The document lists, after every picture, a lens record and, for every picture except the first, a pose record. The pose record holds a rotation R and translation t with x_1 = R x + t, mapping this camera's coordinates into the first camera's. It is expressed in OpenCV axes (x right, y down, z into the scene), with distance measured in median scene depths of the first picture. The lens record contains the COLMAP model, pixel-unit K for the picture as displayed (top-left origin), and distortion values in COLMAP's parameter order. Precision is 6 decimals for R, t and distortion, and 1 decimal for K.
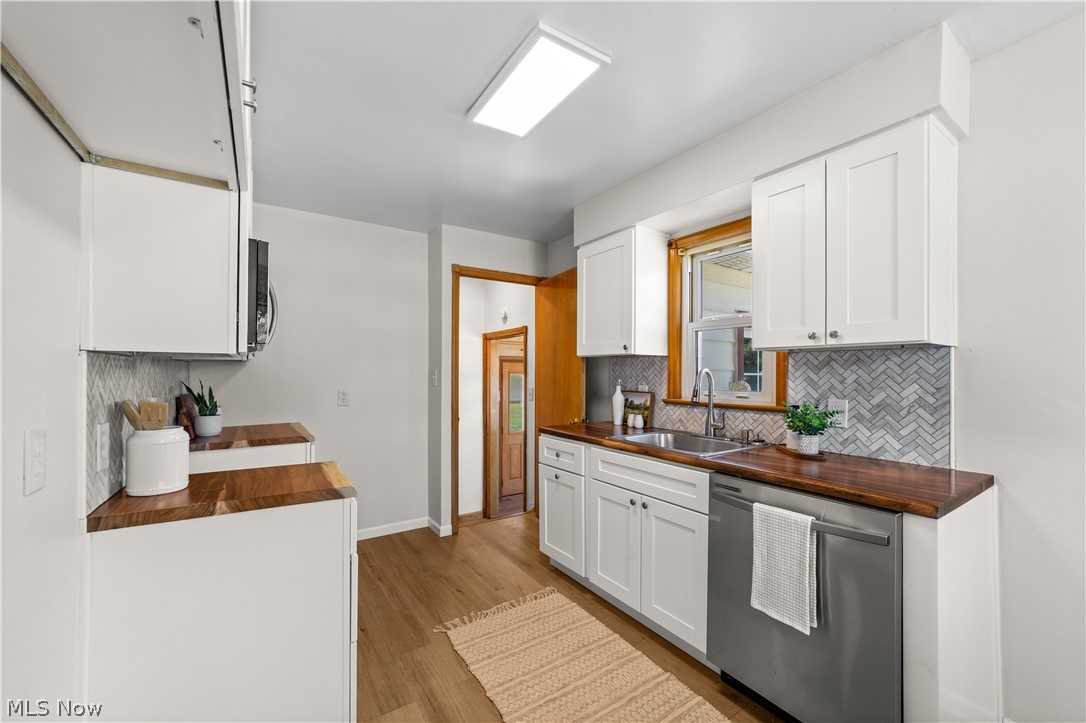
lens RADIAL K [[424.8, 0, 539.5], [0, 424.8, 375.1], [0, 0, 1]] dist [0.000165, 0.000404]
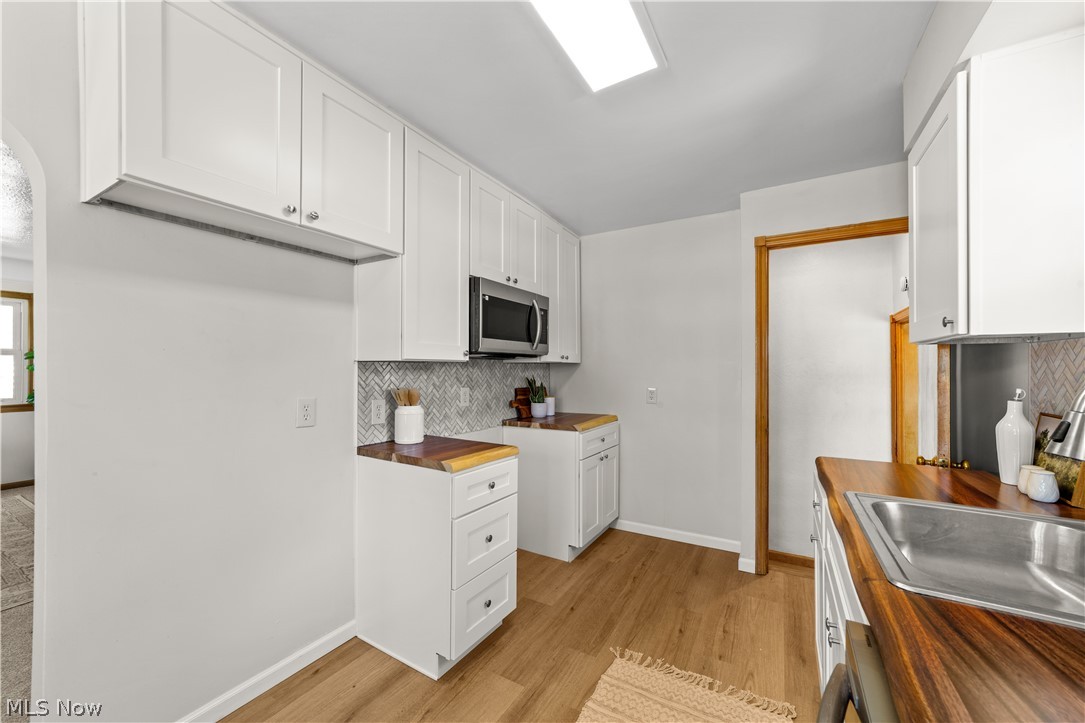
lens RADIAL K [[418.8, 0, 542.6], [0, 418.8, 369.9], [0, 0, 1]] dist [-0.001286, 0.000295]
pose [[0.447920, -0.001003, -0.894073, 0.407678], [-0.005381, 0.999978, -0.003817, -0.006202], [0.894057, 0.006520, 0.447905, 0.358774]]
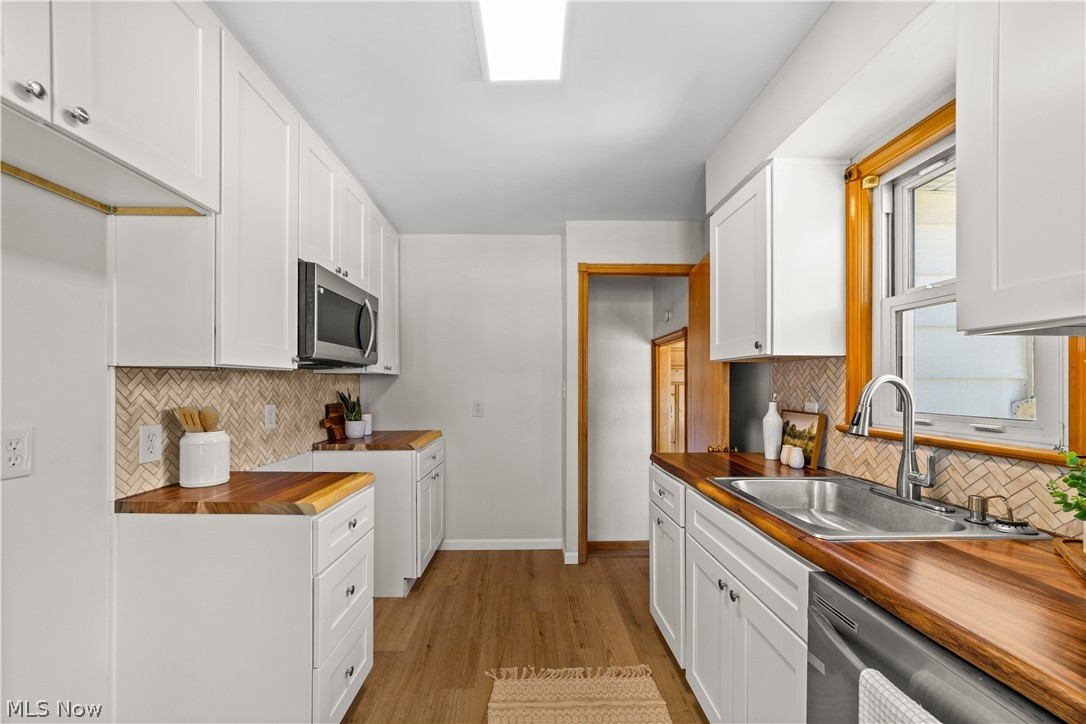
lens RADIAL K [[426.4, 0, 539.0], [0, 426.4, 386.0], [0, 0, 1]] dist [-0.000046, 0.000344]
pose [[0.847259, 0.000096, -0.531181, 0.257712], [-0.001030, 0.999998, -0.001463, -0.000164], [0.531180, 0.001786, 0.847257, 0.240566]]
